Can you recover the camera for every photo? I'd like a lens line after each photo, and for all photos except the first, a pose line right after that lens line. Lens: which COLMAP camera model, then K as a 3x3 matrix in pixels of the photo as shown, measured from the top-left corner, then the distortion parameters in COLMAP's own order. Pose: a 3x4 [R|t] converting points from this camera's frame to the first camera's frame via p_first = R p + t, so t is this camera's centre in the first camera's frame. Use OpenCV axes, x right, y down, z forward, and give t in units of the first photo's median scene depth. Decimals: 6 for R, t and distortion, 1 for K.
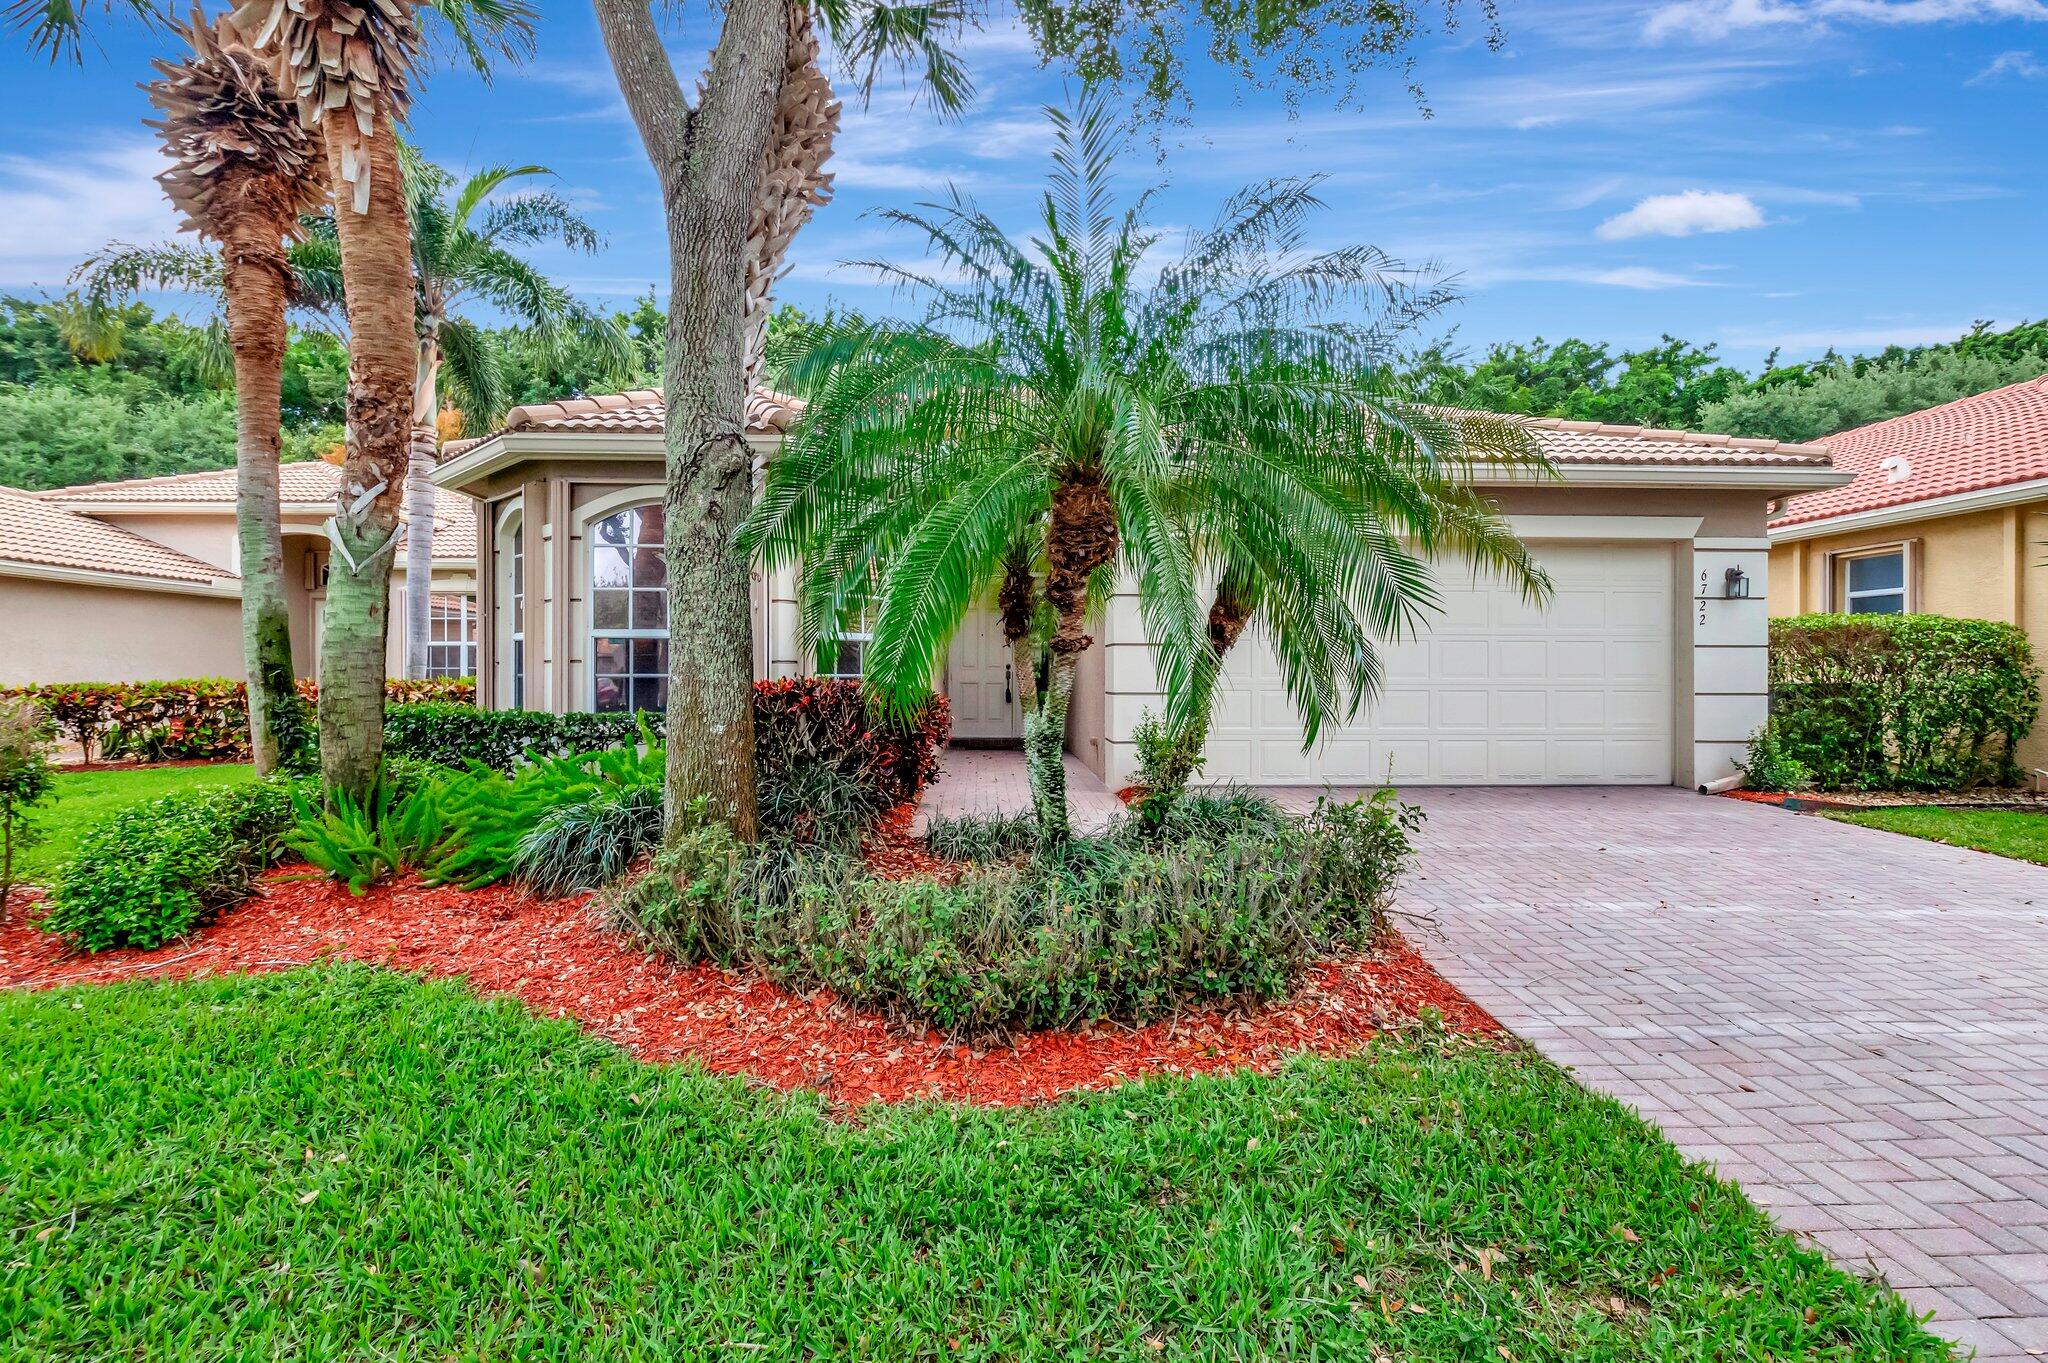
lens RADIAL K [[896.5, 0, 1029.1], [0, 896.5, 677.8], [0, 0, 1]] dist [-0.005624, -0.000511]
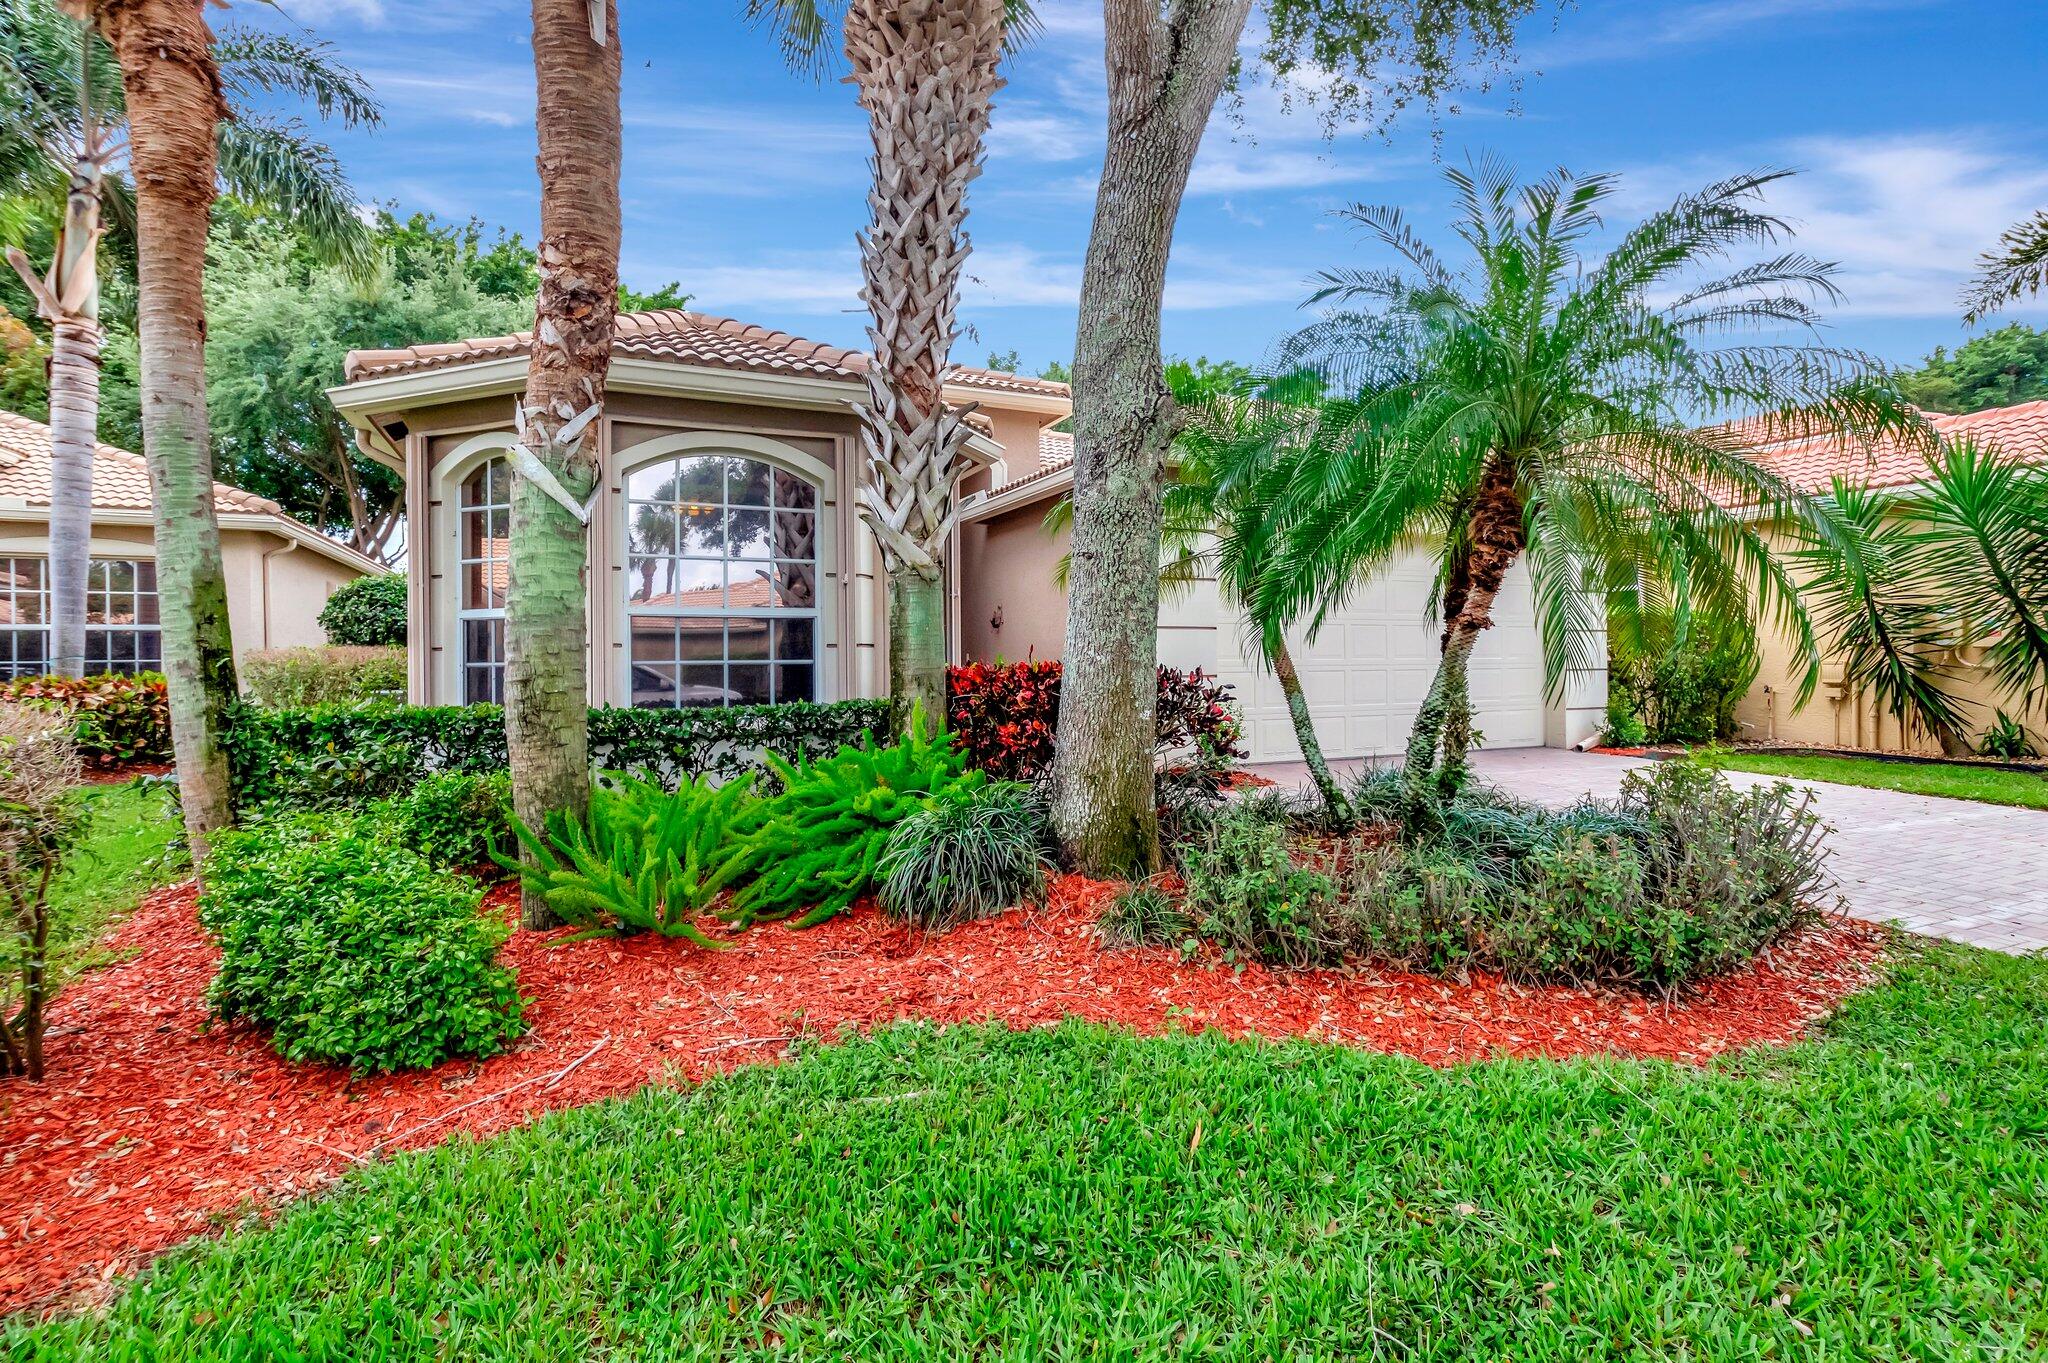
lens RADIAL K [[929.0, 0, 1016.9], [0, 929.0, 668.8], [0, 0, 1]] dist [-0.008219, -0.000087]
pose [[0.934170, -0.011802, 0.356632, -0.526060], [0.011053, 0.999930, 0.004138, 0.003390], [-0.356656, 0.000077, 0.934236, 0.113912]]
